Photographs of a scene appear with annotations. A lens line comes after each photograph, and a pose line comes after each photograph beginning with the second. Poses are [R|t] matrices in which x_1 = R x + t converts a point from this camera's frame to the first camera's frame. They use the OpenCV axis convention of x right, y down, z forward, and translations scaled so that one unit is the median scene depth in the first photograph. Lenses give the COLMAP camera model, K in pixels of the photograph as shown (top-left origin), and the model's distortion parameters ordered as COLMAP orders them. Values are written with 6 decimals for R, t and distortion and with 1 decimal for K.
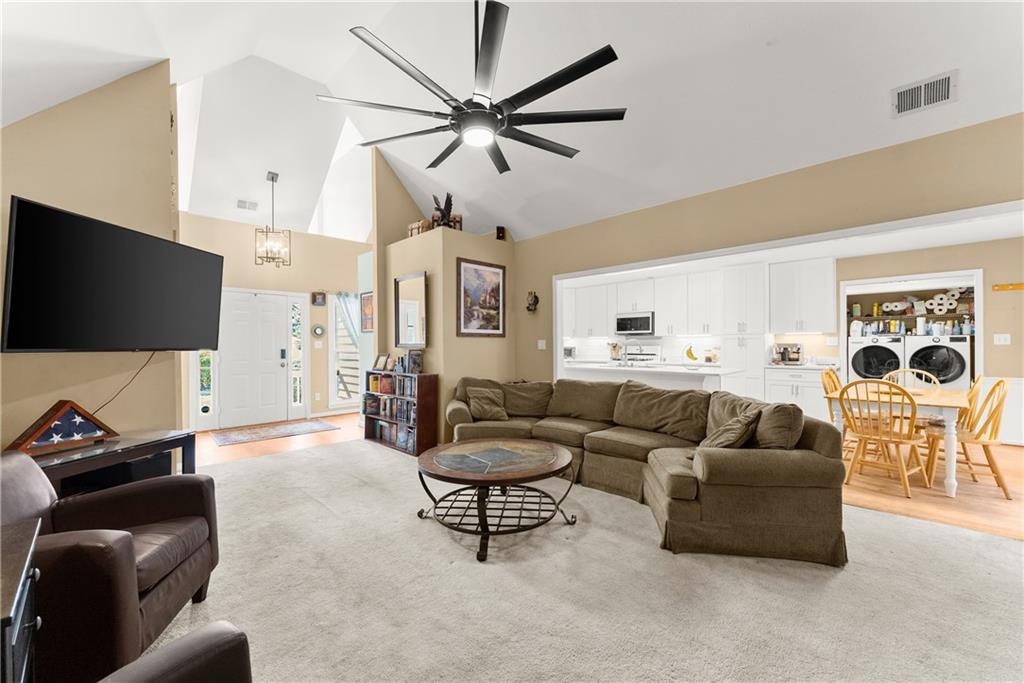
lens RADIAL K [[415.8, 0, 511.3], [0, 415.8, 345.9], [0, 0, 1]] dist [0.002896, 0.000181]
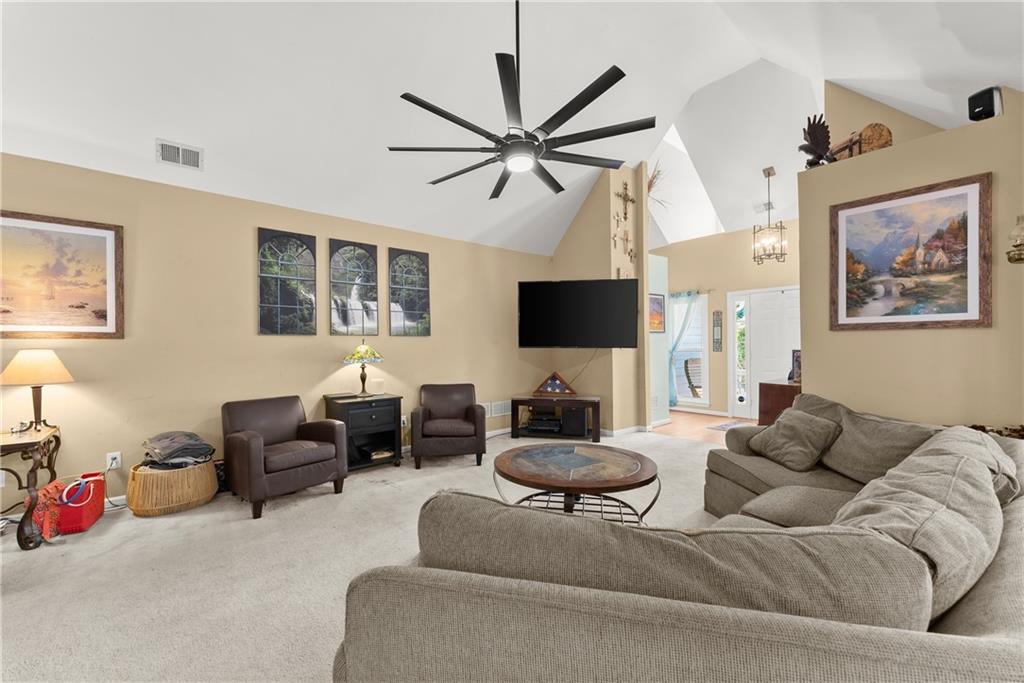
lens RADIAL K [[415.8, 0, 510.1], [0, 415.8, 344.8], [0, 0, 1]] dist [0.002896, 0.000181]
pose [[-0.106824, 0.005106, -0.994265, 0.539988], [0.004508, 0.999979, 0.004651, -0.005523], [0.994268, -0.003985, -0.106845, 0.558136]]
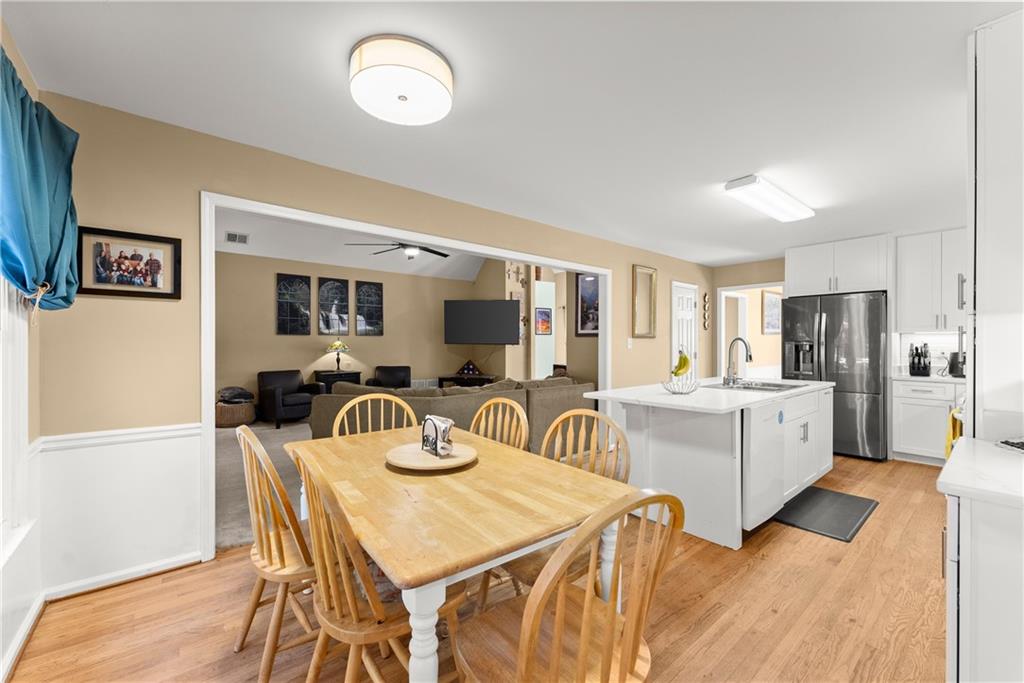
lens RADIAL K [[415.8, 0, 510.4], [0, 415.8, 343.7], [0, 0, 1]] dist [0.002896, 0.000181]
pose [[-0.107524, 0.011310, -0.994138, 1.078655], [-0.007244, 0.999900, 0.012159, -0.014594], [0.994176, 0.008509, -0.107431, 0.906972]]
